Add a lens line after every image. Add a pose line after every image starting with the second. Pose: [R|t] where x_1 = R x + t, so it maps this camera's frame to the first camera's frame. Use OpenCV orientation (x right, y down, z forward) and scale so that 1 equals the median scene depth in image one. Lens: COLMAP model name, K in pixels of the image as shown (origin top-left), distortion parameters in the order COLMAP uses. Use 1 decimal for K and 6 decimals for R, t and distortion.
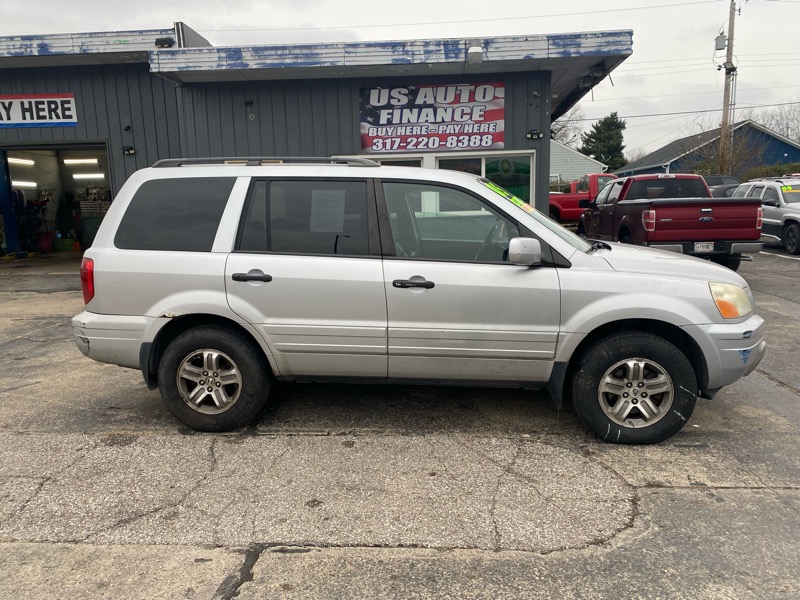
lens RADIAL K [[599.9, 0, 405.8], [0, 599.9, 307.0], [0, 0, 1]] dist [0.028063, -0.016811]
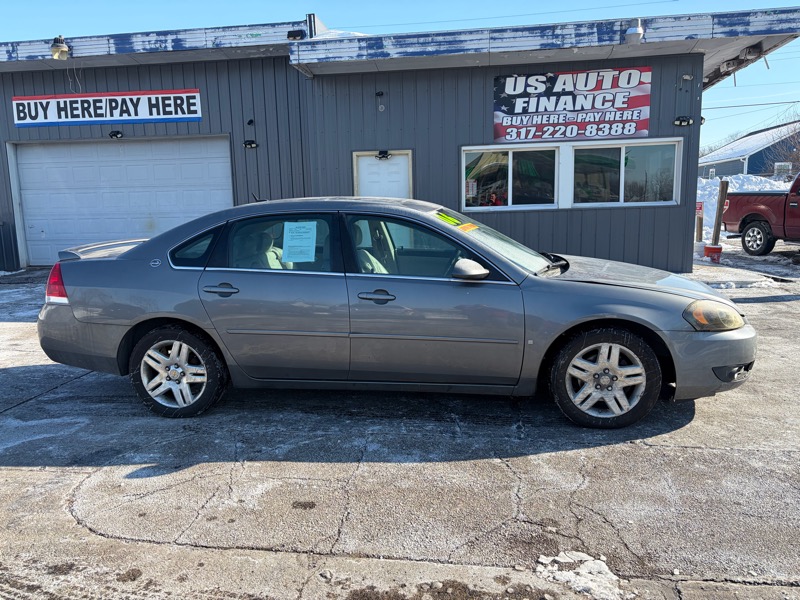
lens RADIAL K [[592.6, 0, 403.0], [0, 592.6, 302.6], [0, 0, 1]] dist [0.051292, -0.054346]
pose [[0.996973, 0.011179, -0.076939, -0.145844], [-0.011299, 0.999936, -0.001131, 0.002855], [0.076921, 0.001997, 0.997035, 0.033665]]
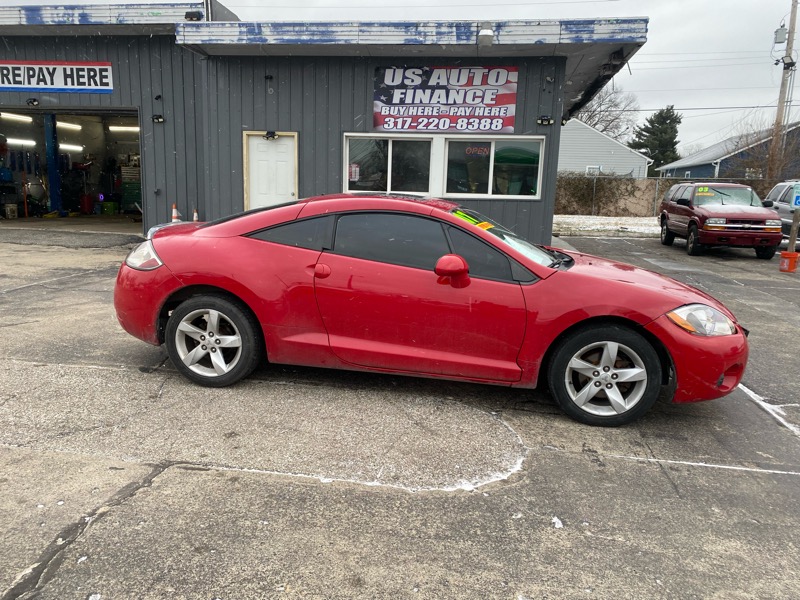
lens RADIAL K [[600.0, 0, 392.8], [0, 600.0, 306.2], [0, 0, 1]] dist [0.025391, -0.014544]
pose [[0.994065, 0.071621, -0.081883, 0.065910], [-0.069638, 0.997212, 0.026828, 0.011419], [0.083576, -0.020966, 0.996281, -0.023334]]
